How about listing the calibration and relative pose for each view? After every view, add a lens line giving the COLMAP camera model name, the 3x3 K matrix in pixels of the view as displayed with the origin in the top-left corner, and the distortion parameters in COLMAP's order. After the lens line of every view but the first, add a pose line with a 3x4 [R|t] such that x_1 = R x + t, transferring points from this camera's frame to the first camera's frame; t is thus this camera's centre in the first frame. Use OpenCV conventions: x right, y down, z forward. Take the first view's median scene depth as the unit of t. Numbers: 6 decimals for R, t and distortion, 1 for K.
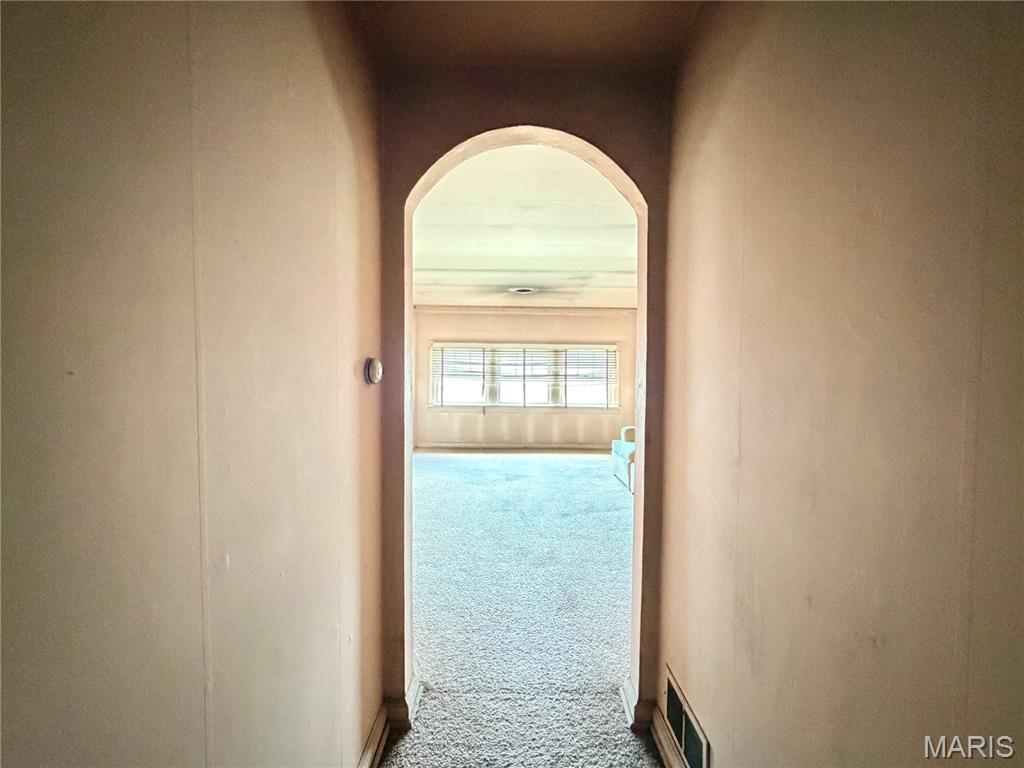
lens RADIAL K [[408.2, 0, 509.3], [0, 408.2, 383.3], [0, 0, 1]] dist [-0.001624, 0.000220]
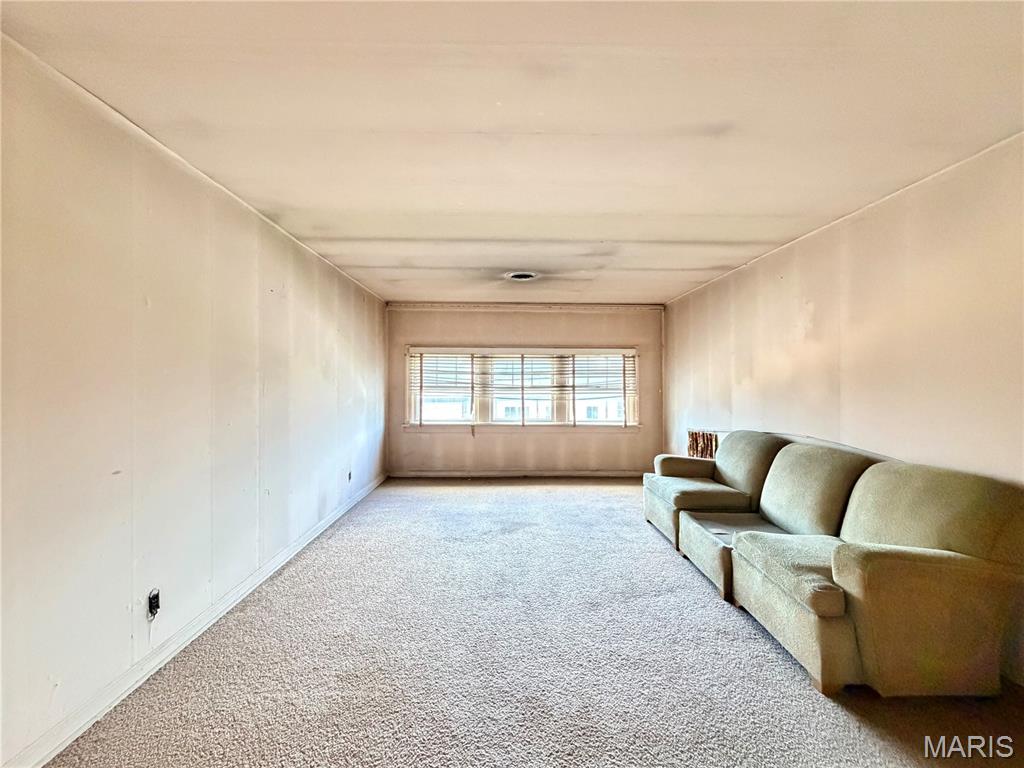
lens RADIAL K [[408.2, 0, 509.3], [0, 408.2, 383.3], [0, 0, 1]] dist [-0.001624, 0.000220]
pose [[0.999870, -0.006836, 0.014609, -0.001636], [0.007218, 0.999629, -0.026280, -0.005350], [-0.014424, 0.026382, 0.999548, 0.191412]]
